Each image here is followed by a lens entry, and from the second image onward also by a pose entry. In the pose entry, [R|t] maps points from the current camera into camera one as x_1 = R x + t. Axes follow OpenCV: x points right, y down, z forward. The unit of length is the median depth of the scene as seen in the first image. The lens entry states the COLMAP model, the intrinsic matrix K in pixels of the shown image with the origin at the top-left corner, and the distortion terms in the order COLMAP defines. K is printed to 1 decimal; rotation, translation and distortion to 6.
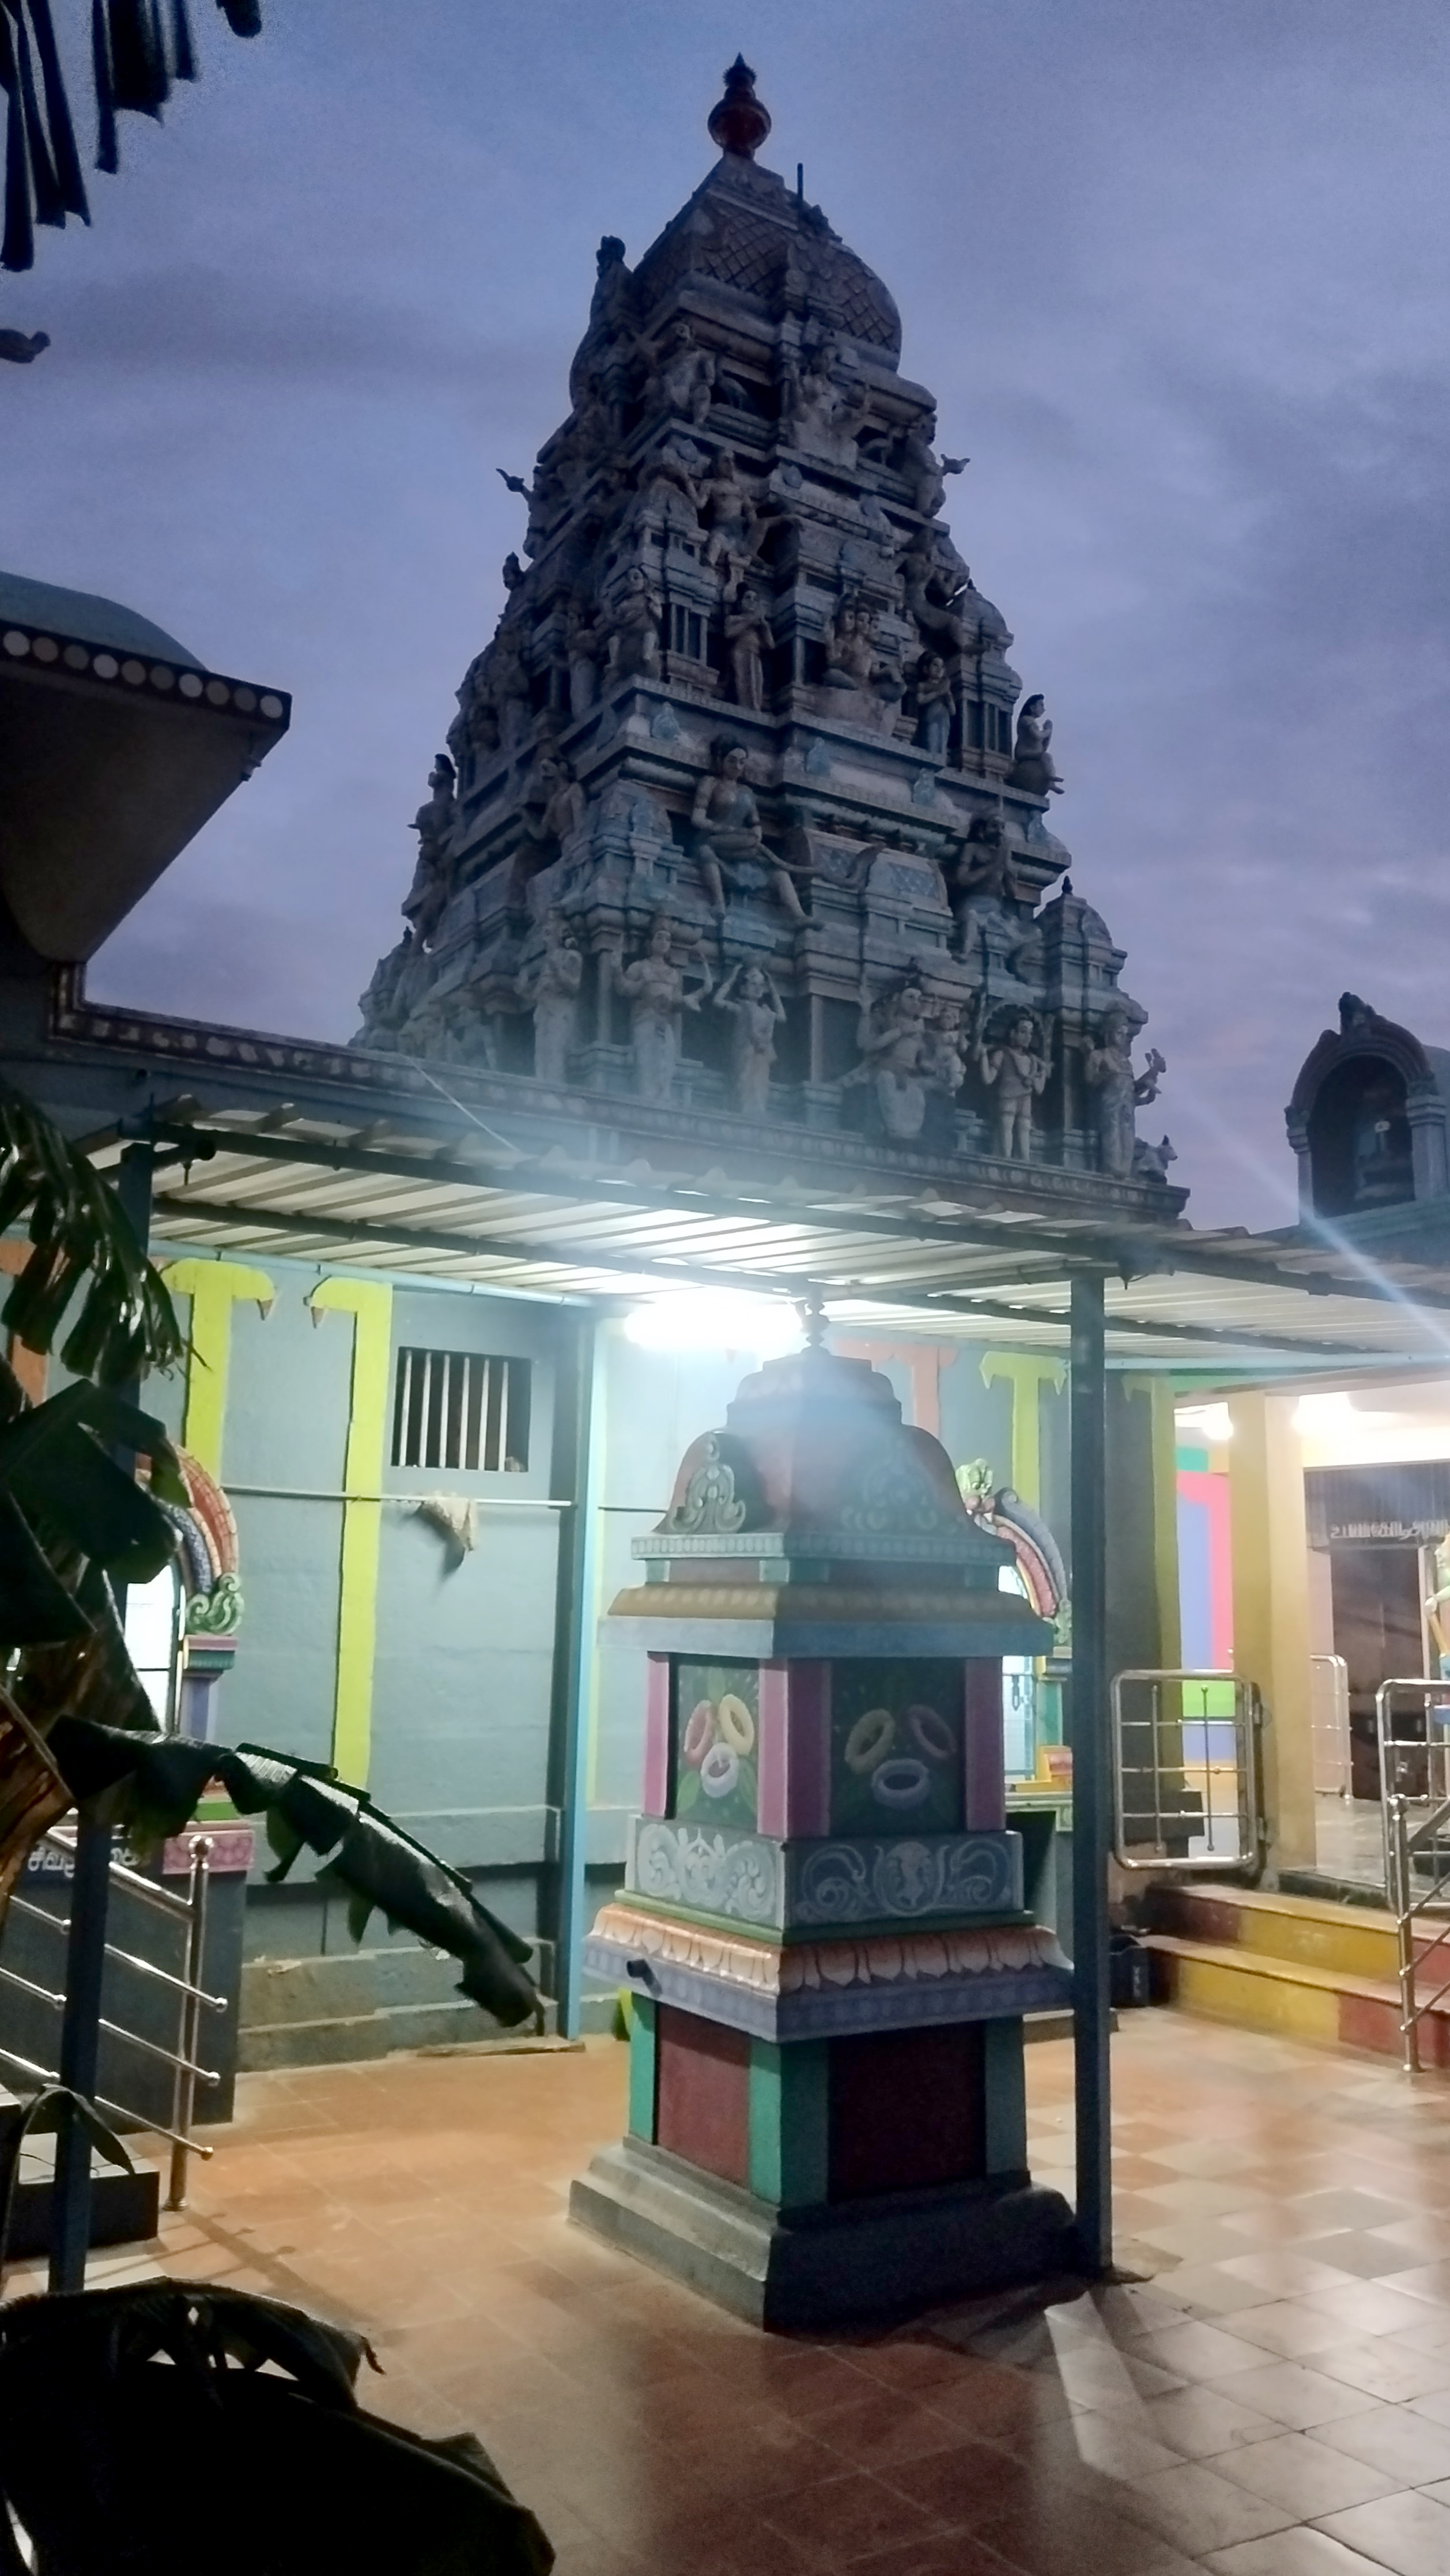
lens RADIAL K [[2006.4, 0, 725.0], [0, 2006.4, 1288.0], [0, 0, 1]] dist [0.116408, -0.191512]
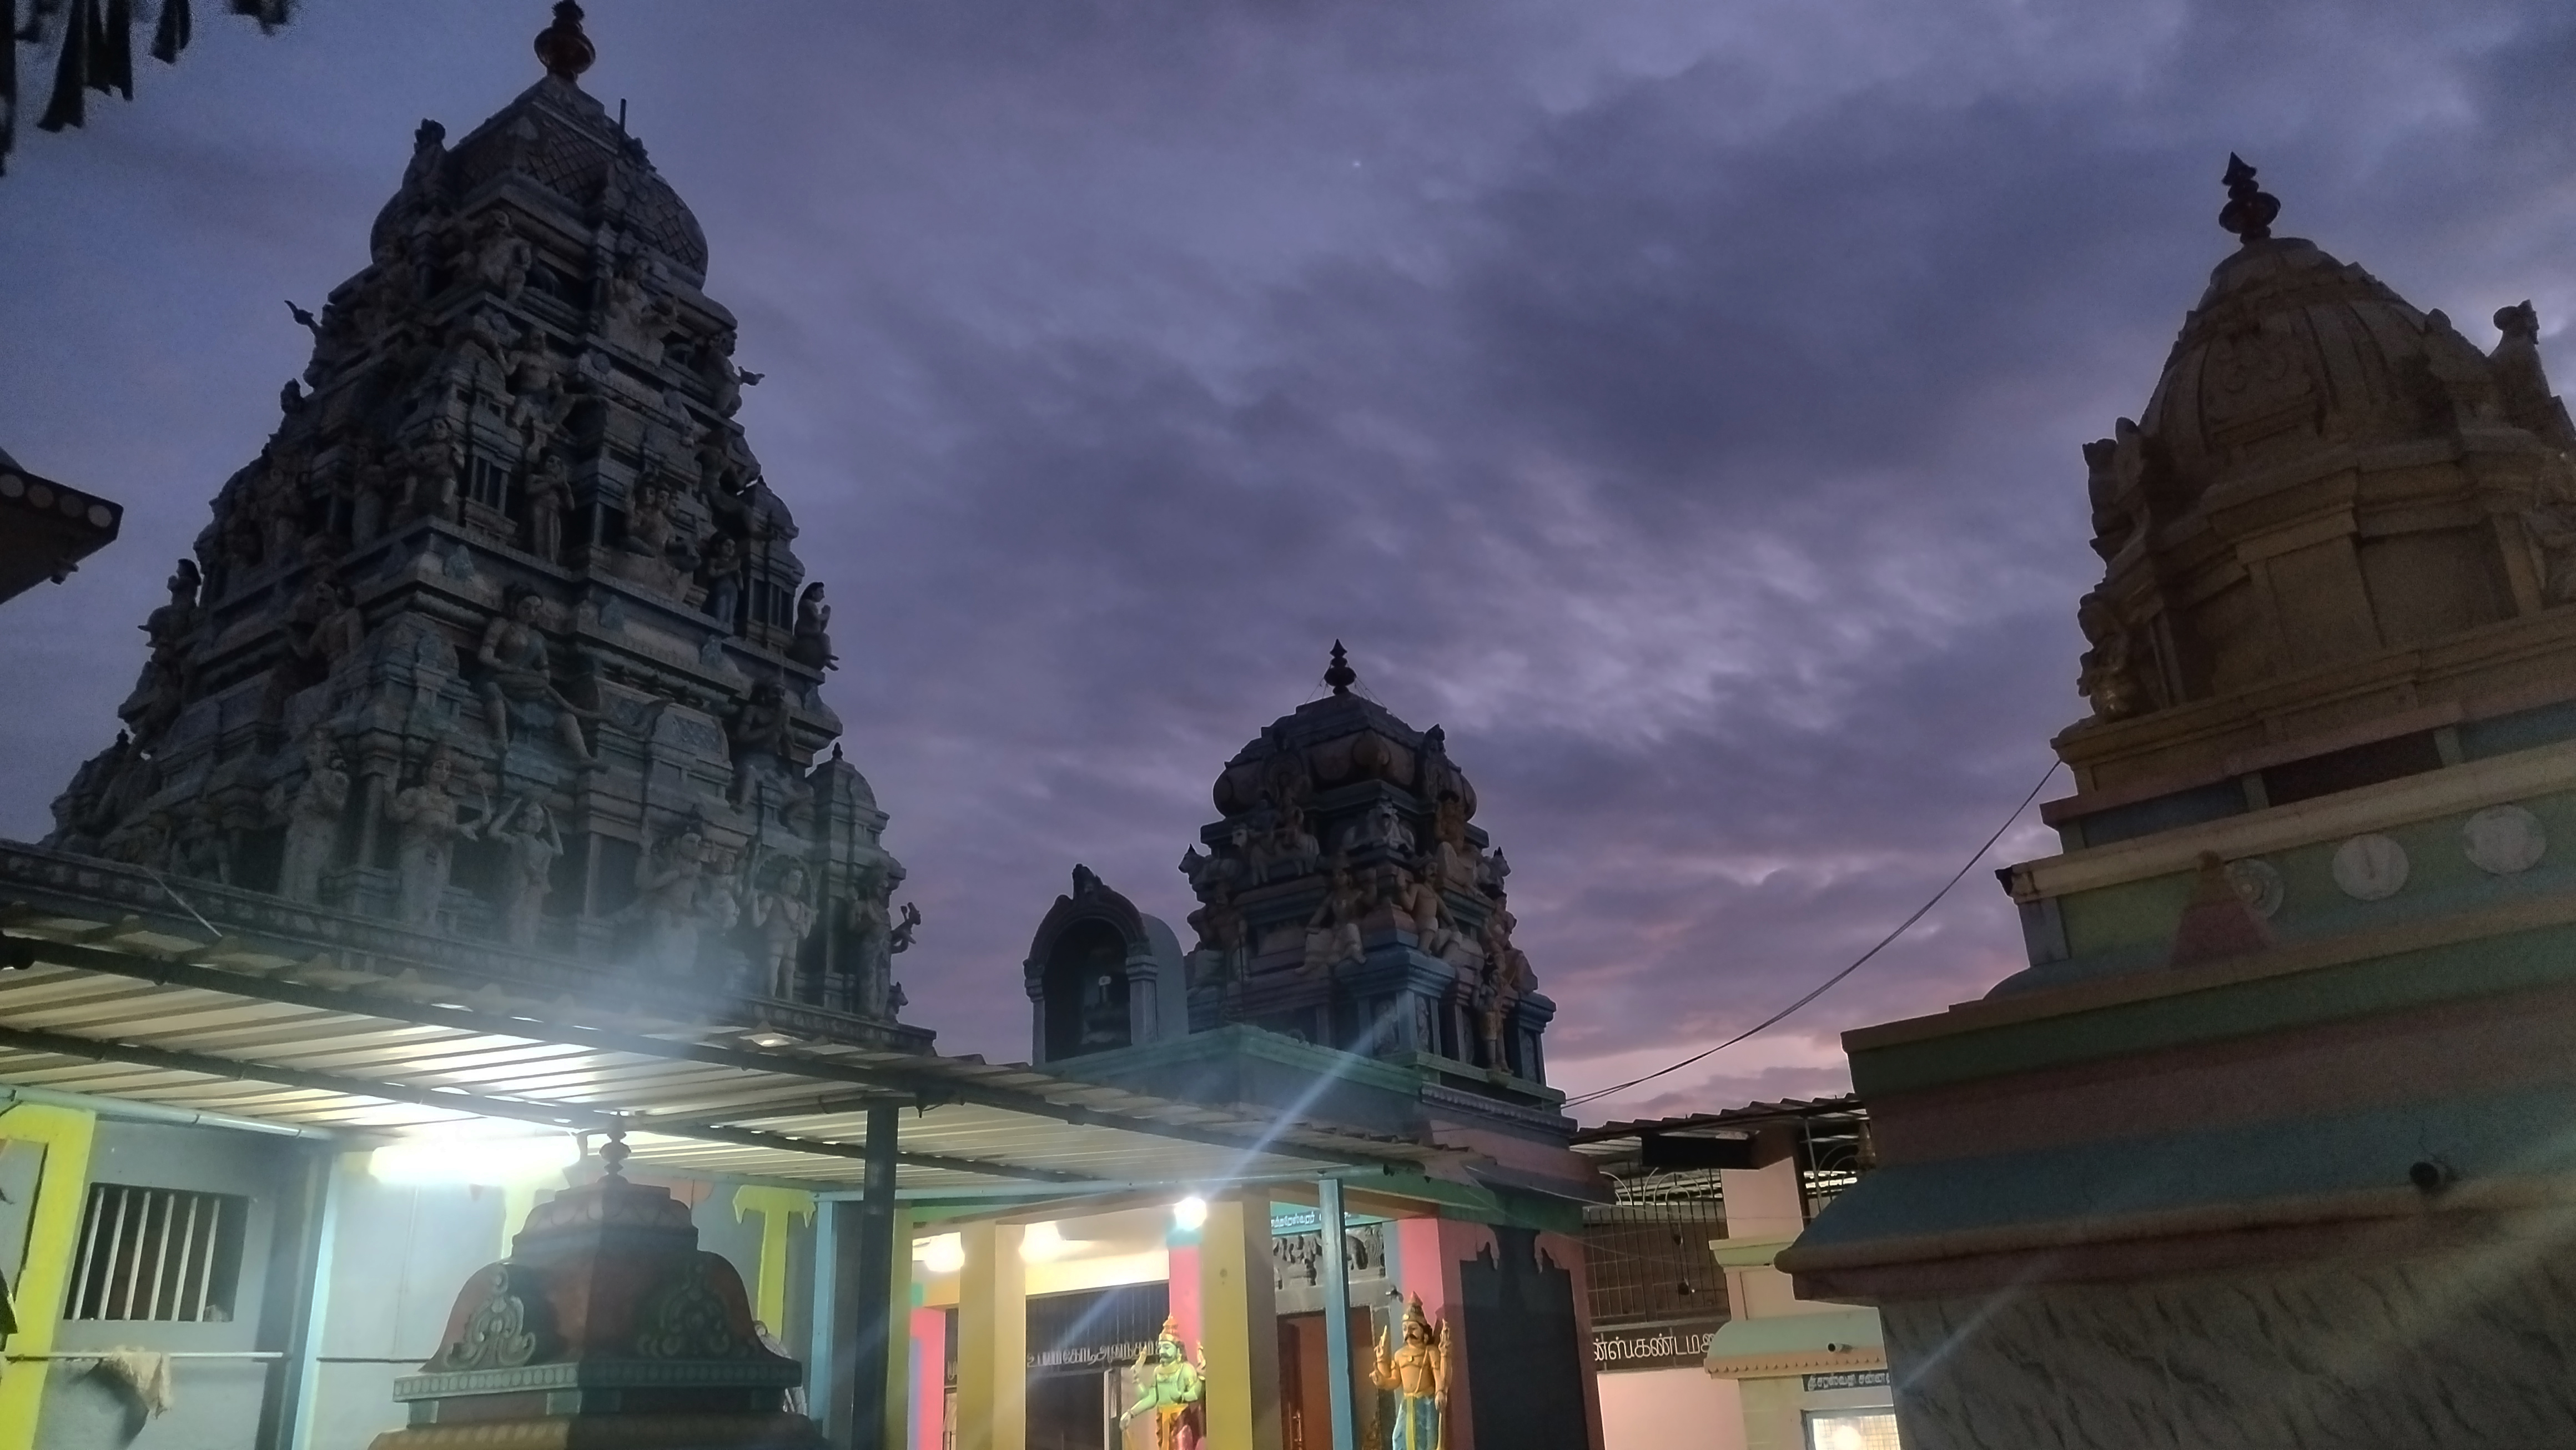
lens RADIAL K [[2006.5, 0, 1288.0], [0, 2006.5, 725.0], [0, 0, 1]] dist [0.116408, -0.191512]
pose [[0.899225, 0.094380, 0.427186, -0.083923], [-0.006173, 0.979093, -0.203321, 0.010011], [-0.437444, 0.180194, 0.881007, -0.084926]]
